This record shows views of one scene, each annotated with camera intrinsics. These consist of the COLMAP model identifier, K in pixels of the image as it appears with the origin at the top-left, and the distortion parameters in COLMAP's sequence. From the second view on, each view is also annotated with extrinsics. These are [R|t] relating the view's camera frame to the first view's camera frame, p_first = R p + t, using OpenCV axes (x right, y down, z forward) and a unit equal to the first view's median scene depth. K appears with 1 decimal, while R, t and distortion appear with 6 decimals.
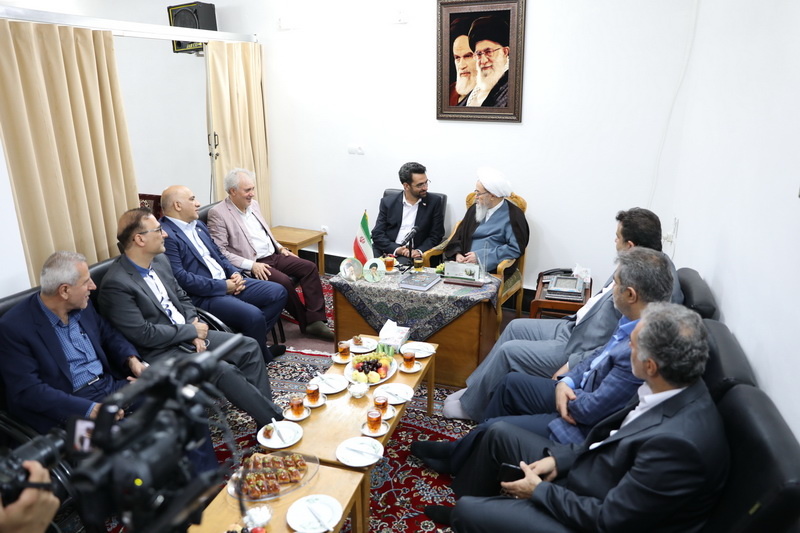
lens RADIAL K [[595.0, 0, 397.8], [0, 595.0, 265.1], [0, 0, 1]] dist [-0.001618, -0.000007]
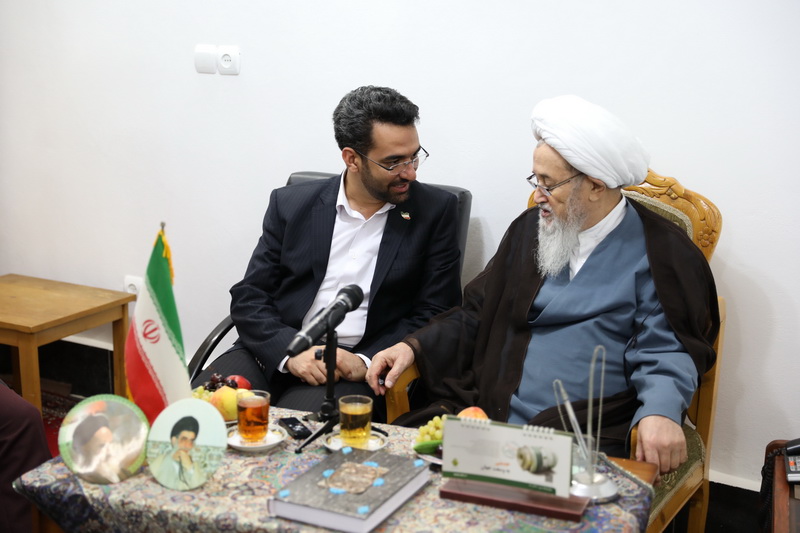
lens RADIAL K [[1277.9, 0, 400.6], [0, 1277.9, 267.5], [0, 0, 1]] dist [-0.037518, 0.000000]
pose [[0.999884, 0.011554, 0.009937, 0.048543], [-0.010810, 0.997350, -0.071940, -0.028975], [-0.010742, 0.071824, 0.997359, 0.385245]]
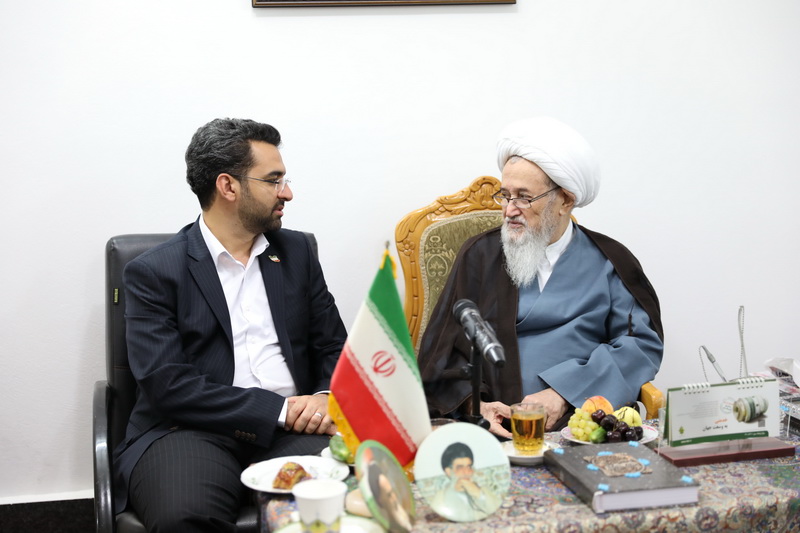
lens RADIAL K [[1383.9, 0, 399.3], [0, 1383.9, 269.0], [0, 0, 1]] dist [0.093530, 0.000000]
pose [[0.713314, -0.075494, 0.696767, -0.432905], [0.206883, 0.972560, -0.106420, -0.016802], [-0.669614, 0.220061, 0.709359, 0.546760]]
